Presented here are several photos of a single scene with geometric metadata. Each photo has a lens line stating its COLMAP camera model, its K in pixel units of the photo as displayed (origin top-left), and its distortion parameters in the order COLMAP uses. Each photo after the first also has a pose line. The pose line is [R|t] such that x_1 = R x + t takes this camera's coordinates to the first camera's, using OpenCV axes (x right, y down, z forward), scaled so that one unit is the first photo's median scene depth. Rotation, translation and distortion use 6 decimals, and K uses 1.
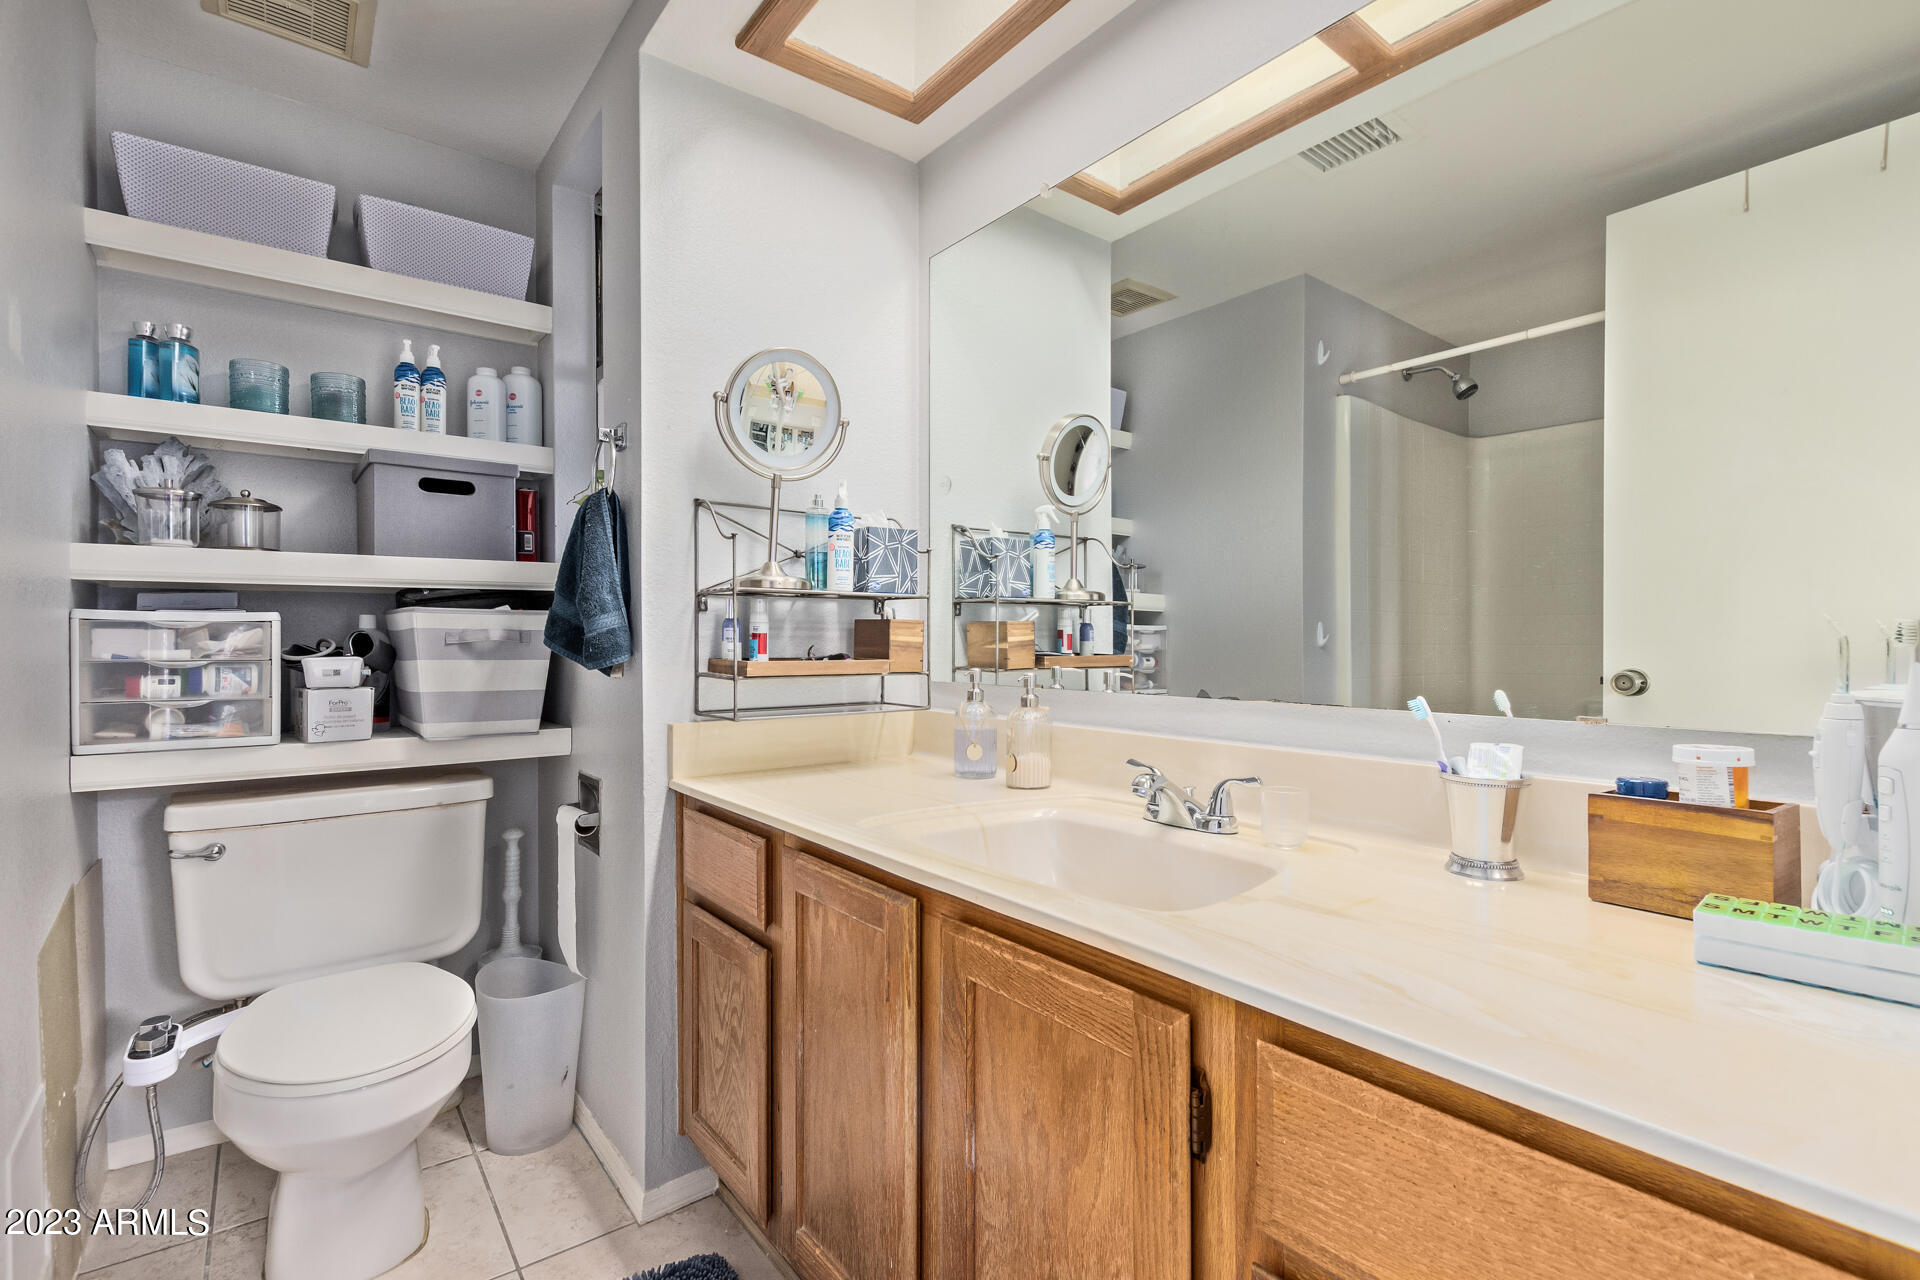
lens RADIAL K [[883.5, 0, 945.8], [0, 883.5, 640.9], [0, 0, 1]] dist [-0.001390, -0.000648]
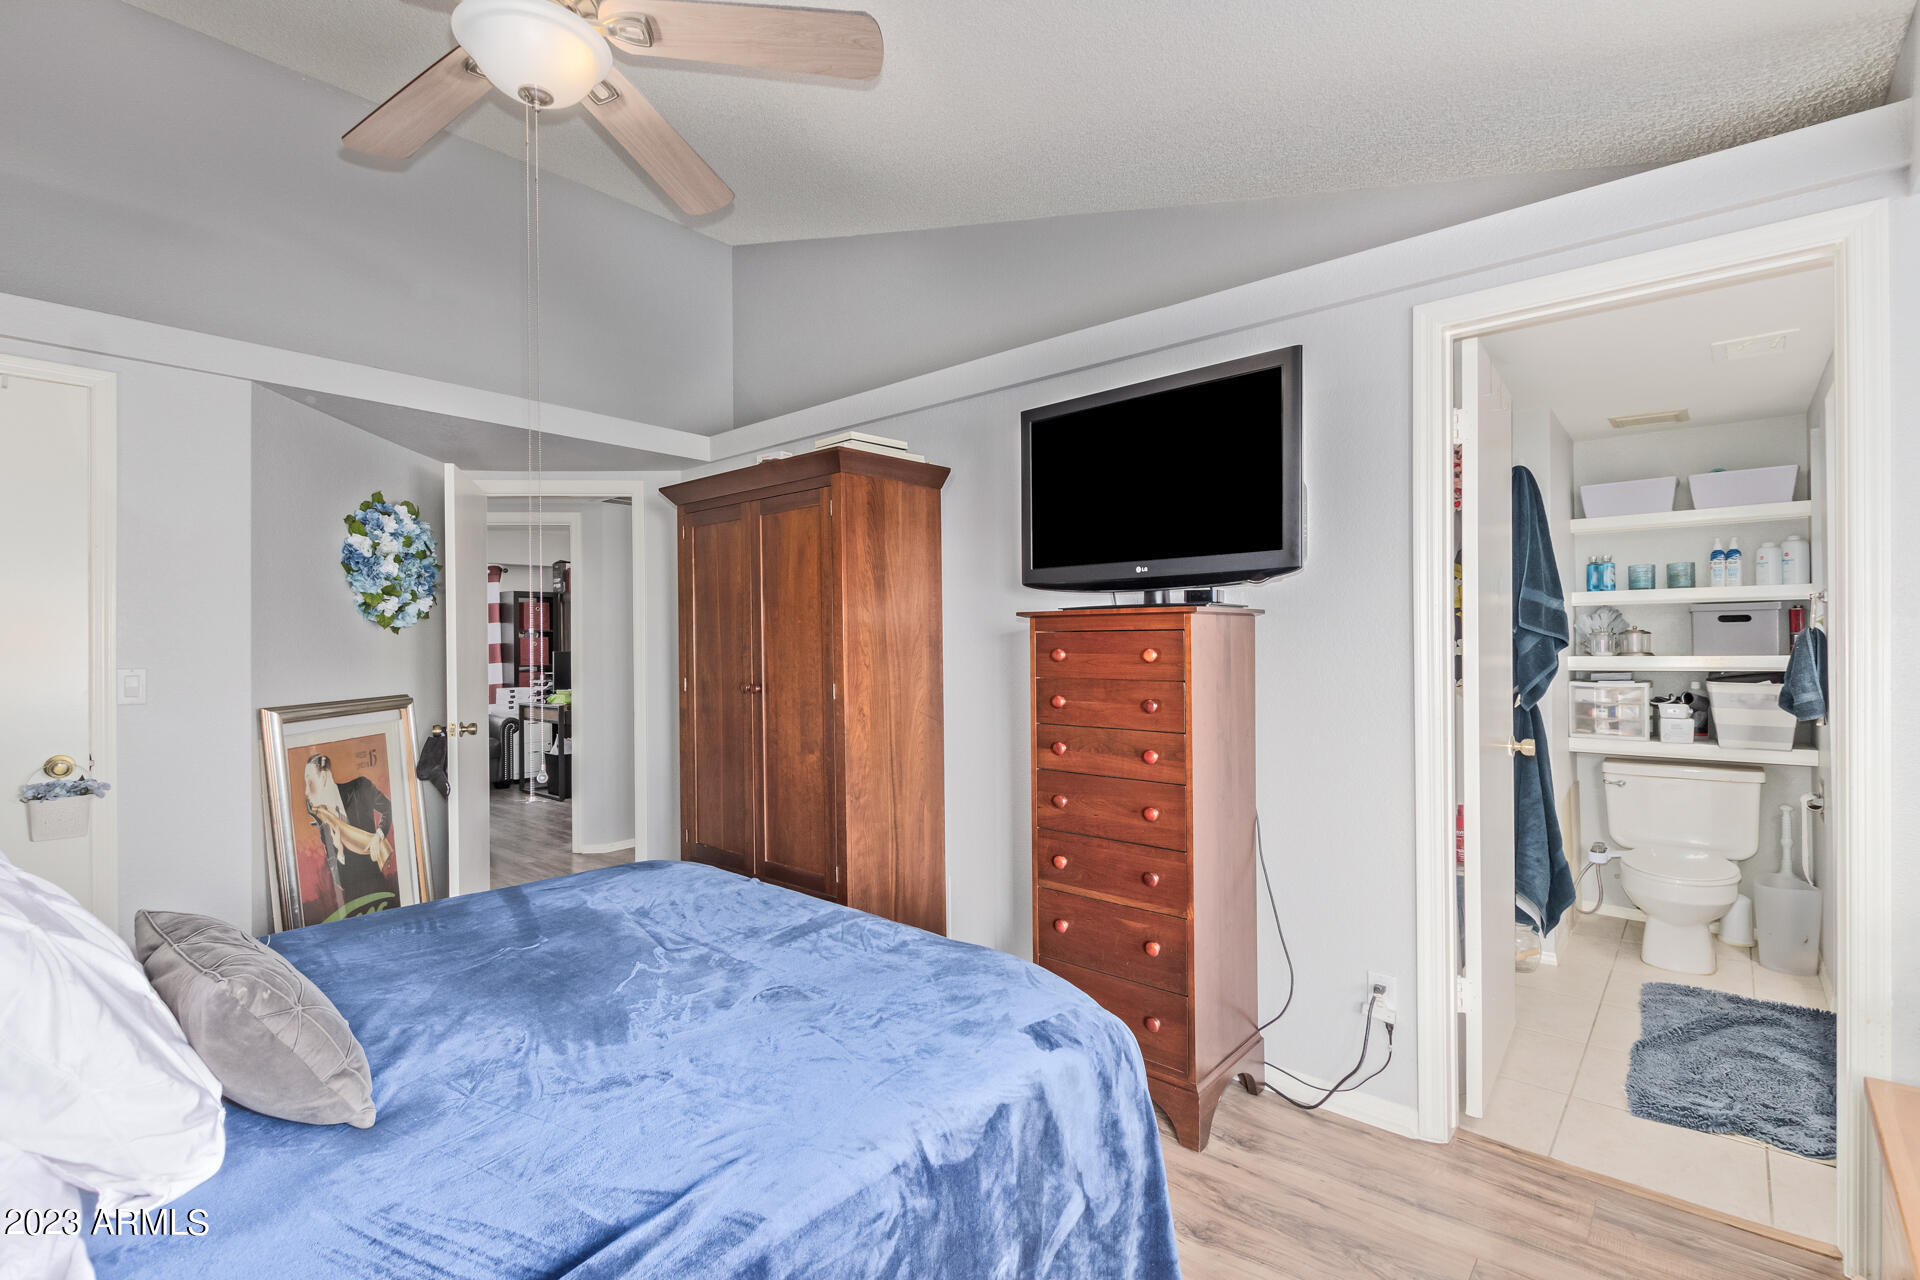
lens RADIAL K [[883.5, 0, 945.8], [0, 883.5, 640.9], [0, 0, 1]] dist [-0.001390, -0.000648]
pose [[0.169485, -0.000982, -0.985532, 1.106468], [0.019318, 0.999811, 0.002326, -0.171382], [0.985343, -0.019433, 0.169472, -1.092534]]
